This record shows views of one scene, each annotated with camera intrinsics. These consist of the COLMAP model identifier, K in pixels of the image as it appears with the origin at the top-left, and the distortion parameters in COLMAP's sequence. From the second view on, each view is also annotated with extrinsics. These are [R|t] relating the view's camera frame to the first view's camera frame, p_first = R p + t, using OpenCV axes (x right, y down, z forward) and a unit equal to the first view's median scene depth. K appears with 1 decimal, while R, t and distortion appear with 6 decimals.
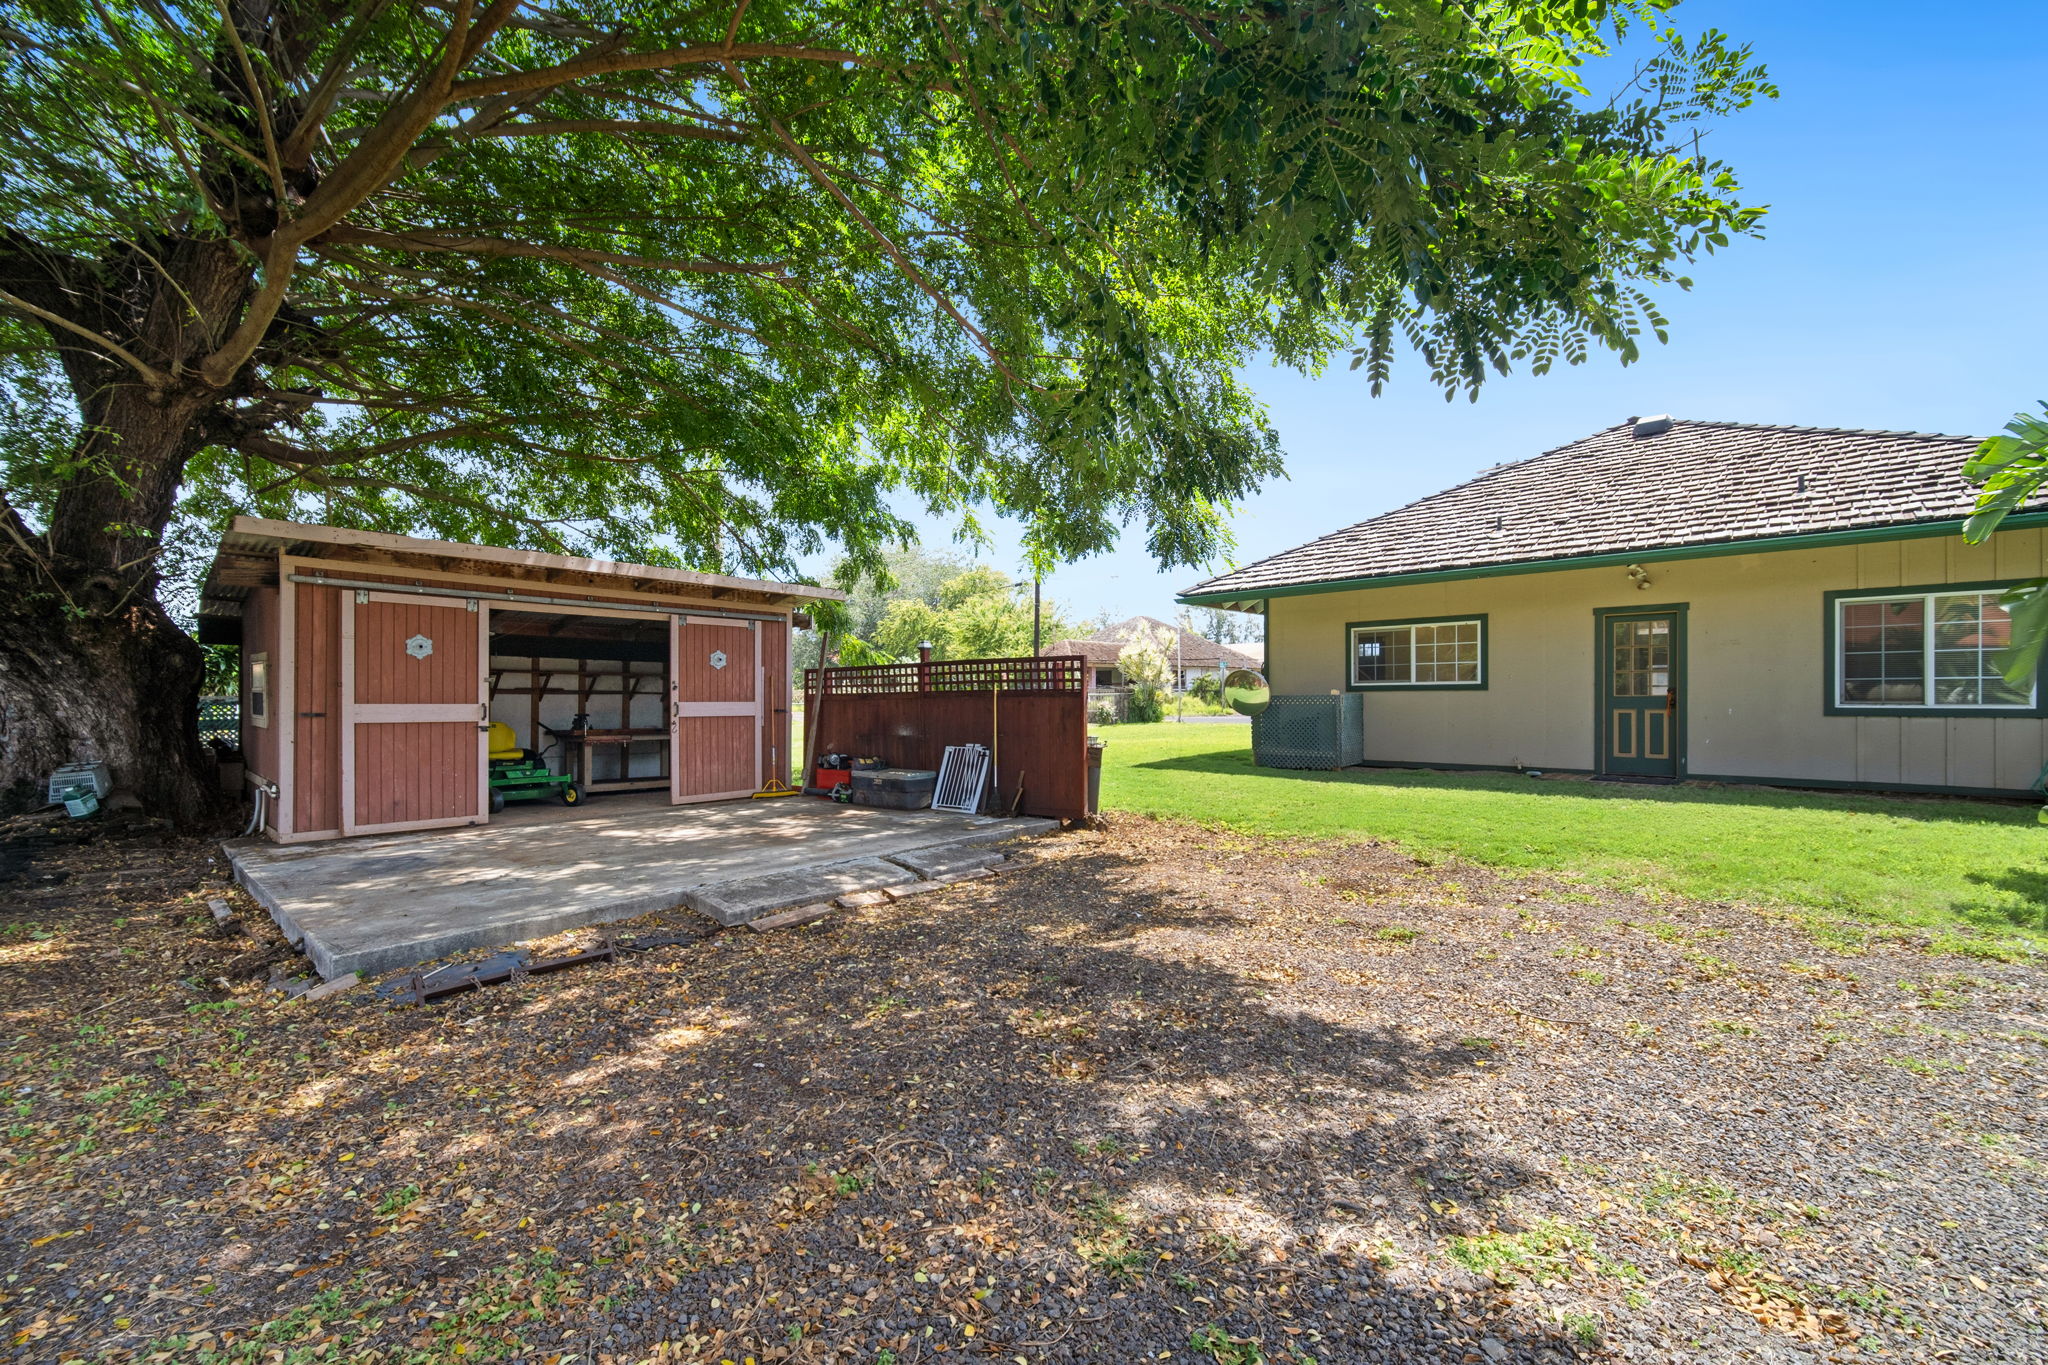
lens RADIAL K [[823.1, 0, 1010.9], [0, 823.1, 698.1], [0, 0, 1]] dist [0.000498, -0.000005]
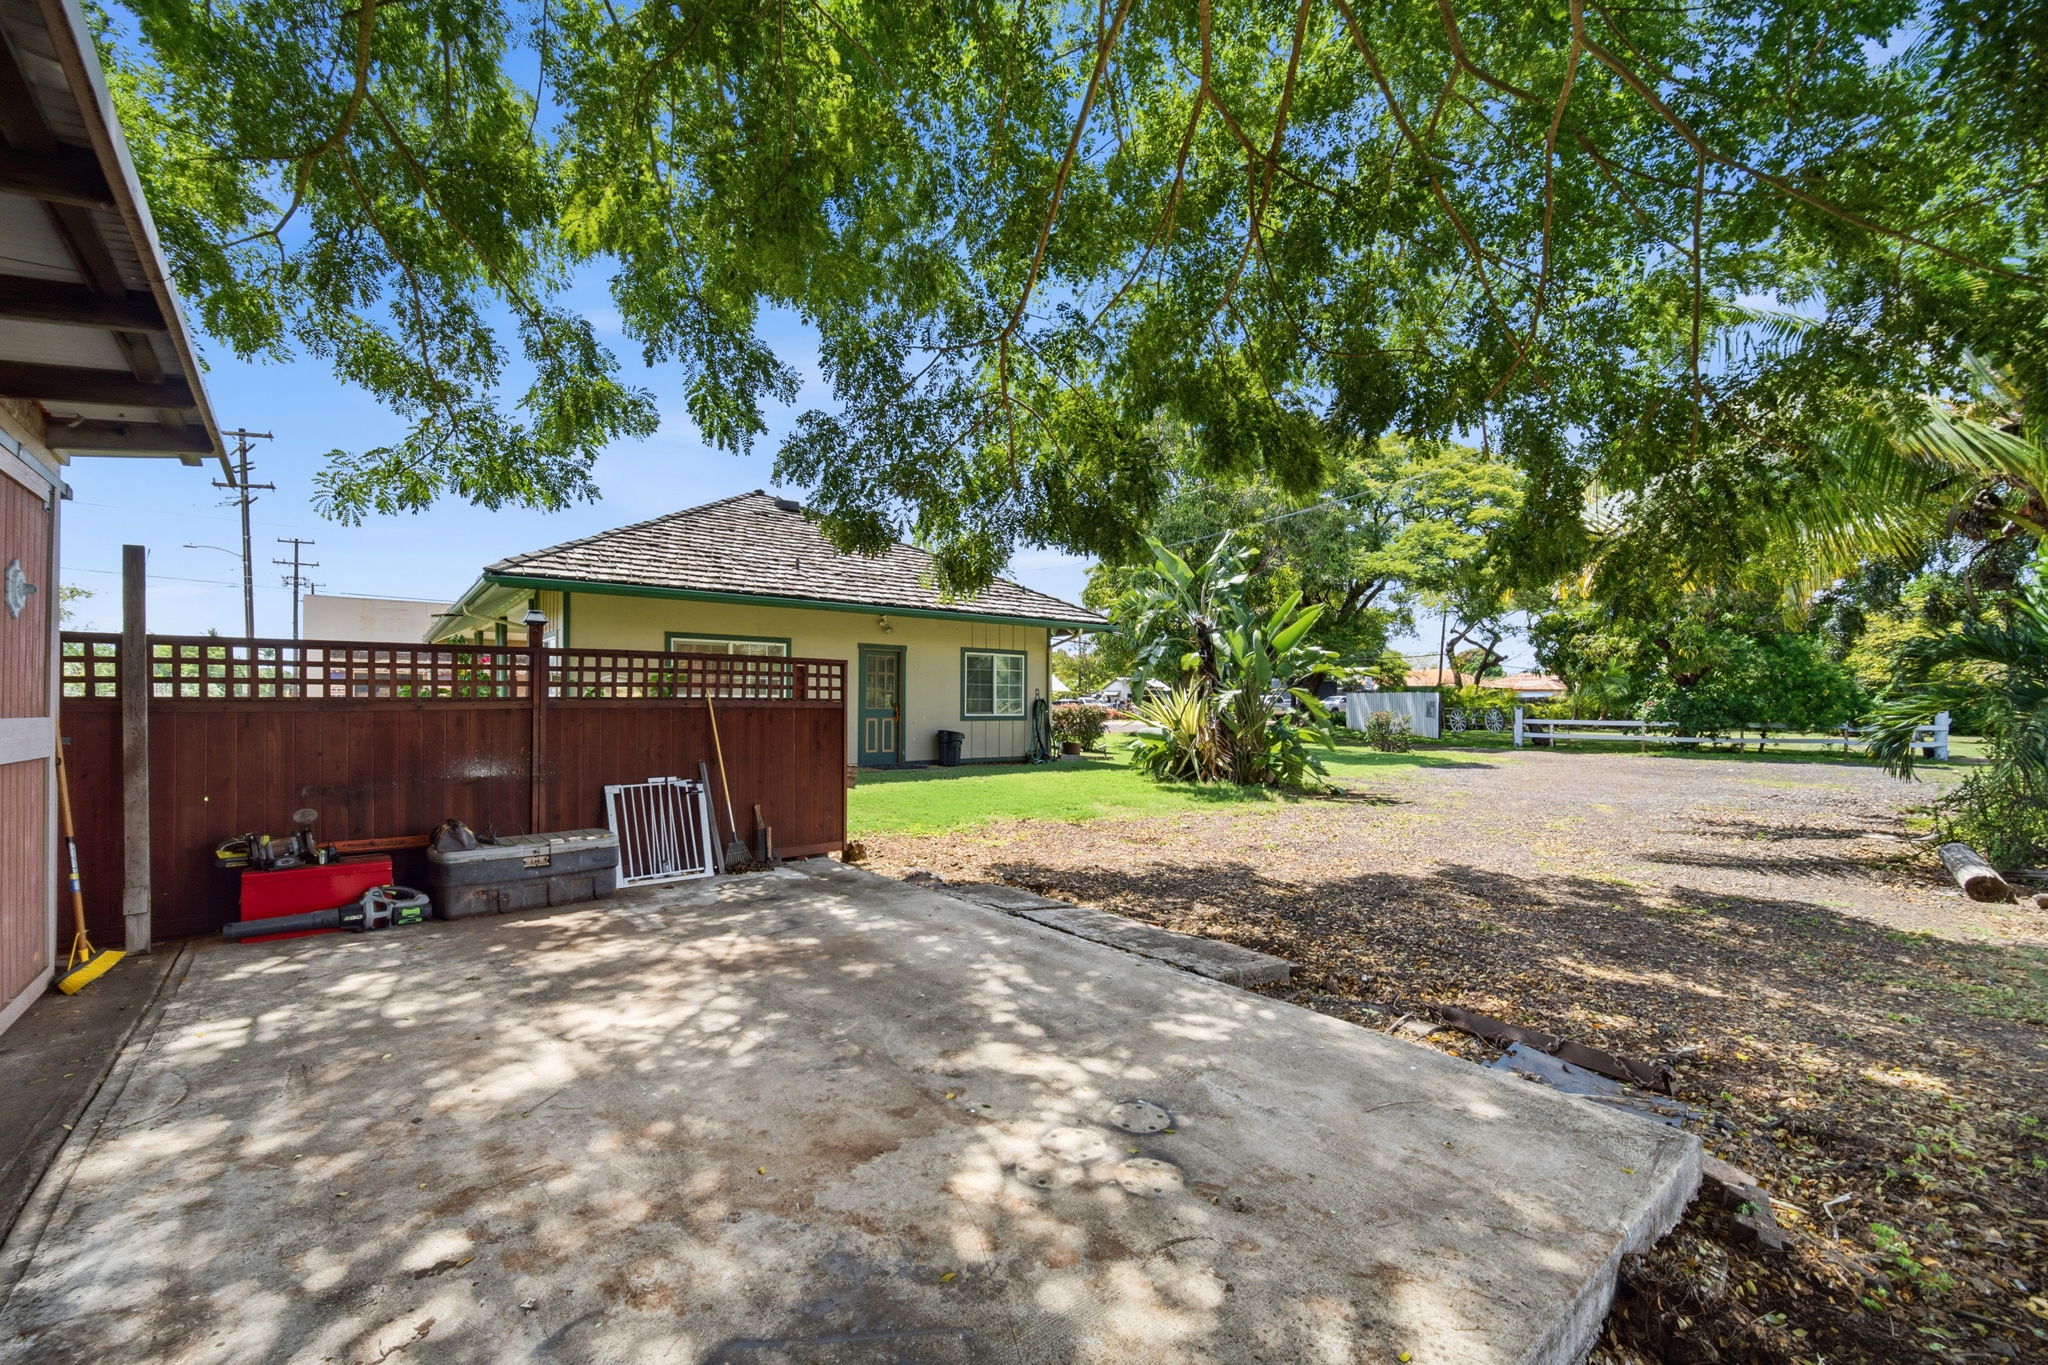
lens RADIAL K [[823.1, 0, 1010.9], [0, 823.1, 698.1], [0, 0, 1]] dist [0.000498, -0.000005]
pose [[0.185356, 0.015134, 0.982555, -0.652129], [-0.002076, 0.999885, -0.015009, 0.000530], [-0.982669, 0.000742, 0.185366, 0.593081]]
